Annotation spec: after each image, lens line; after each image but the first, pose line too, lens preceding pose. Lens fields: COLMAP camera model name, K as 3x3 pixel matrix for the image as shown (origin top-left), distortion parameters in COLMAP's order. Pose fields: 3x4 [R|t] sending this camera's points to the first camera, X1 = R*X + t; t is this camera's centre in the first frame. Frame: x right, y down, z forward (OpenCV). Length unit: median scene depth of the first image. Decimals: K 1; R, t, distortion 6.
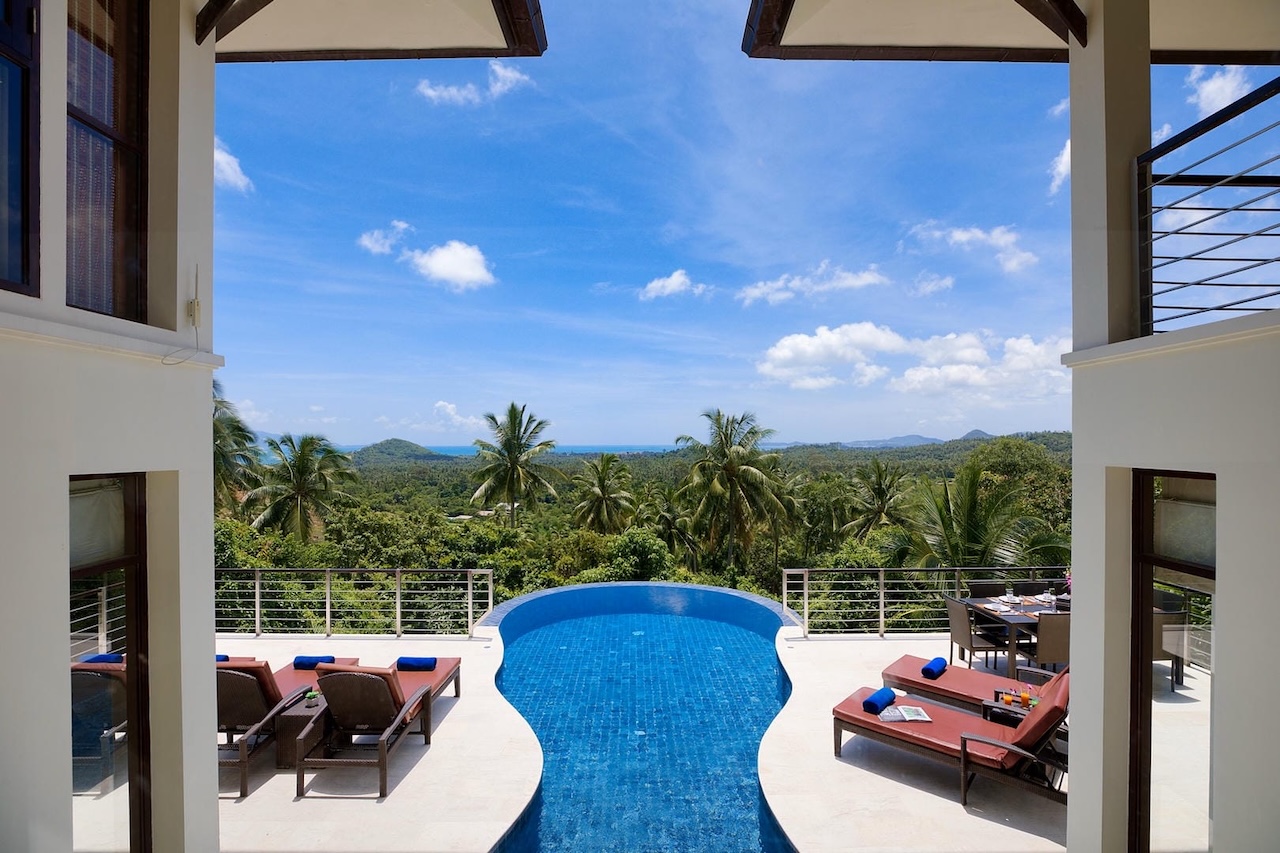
lens RADIAL K [[588.4, 0, 639.7], [0, 588.4, 445.2], [0, 0, 1]] dist [-0.028903, 0.000433]
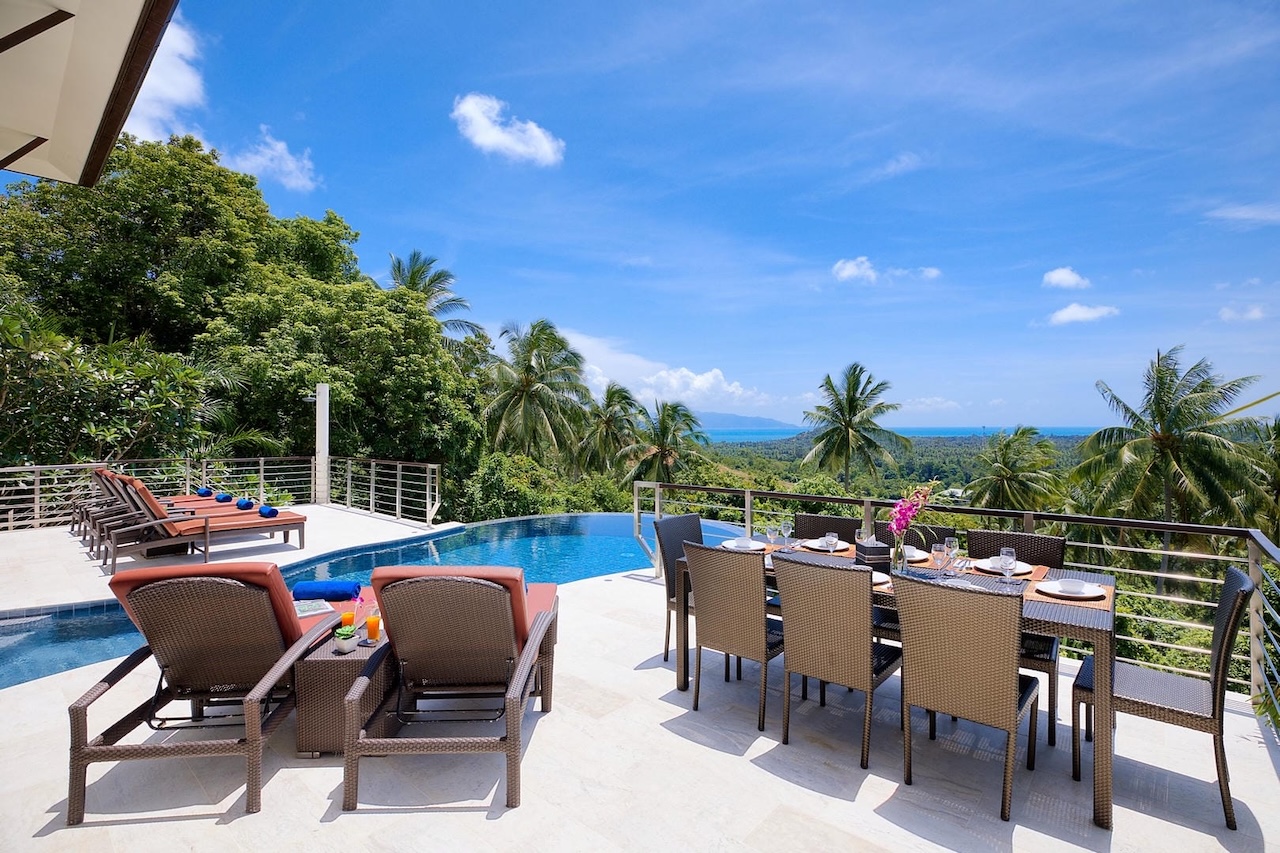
lens RADIAL K [[588.4, 0, 639.7], [0, 588.4, 445.2], [0, 0, 1]] dist [-0.028903, 0.000433]
pose [[0.750354, 0.020089, -0.660731, 0.143599], [0.002394, 0.999449, 0.033106, 0.028951], [0.661032, -0.026423, 0.749892, 0.094492]]
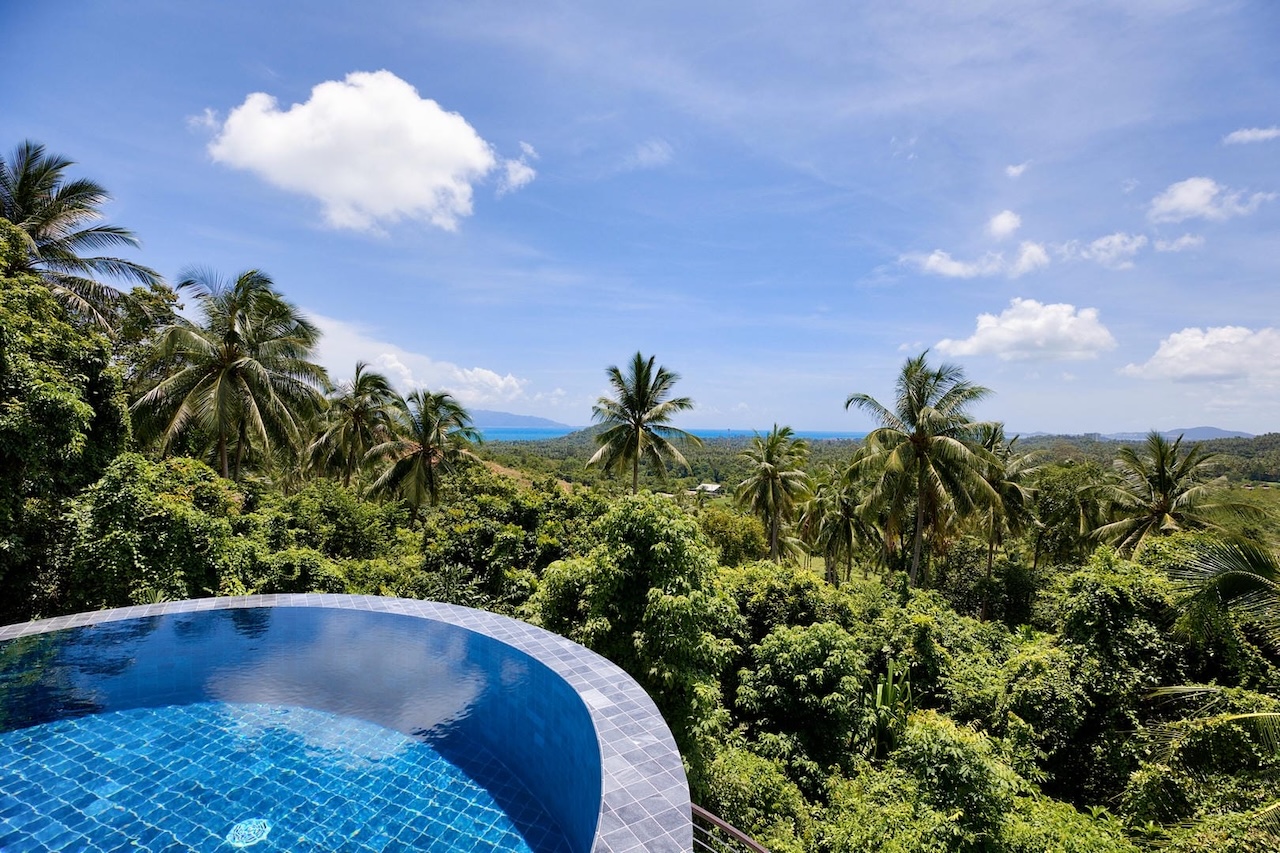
lens RADIAL K [[588.4, 0, 639.7], [0, 588.4, 445.2], [0, 0, 1]] dist [-0.028903, 0.000433]
pose [[0.941911, 0.030745, -0.334452, 0.071675], [-0.021119, 0.999252, 0.032383, 0.031988], [0.335197, -0.023438, 0.941856, 0.198416]]
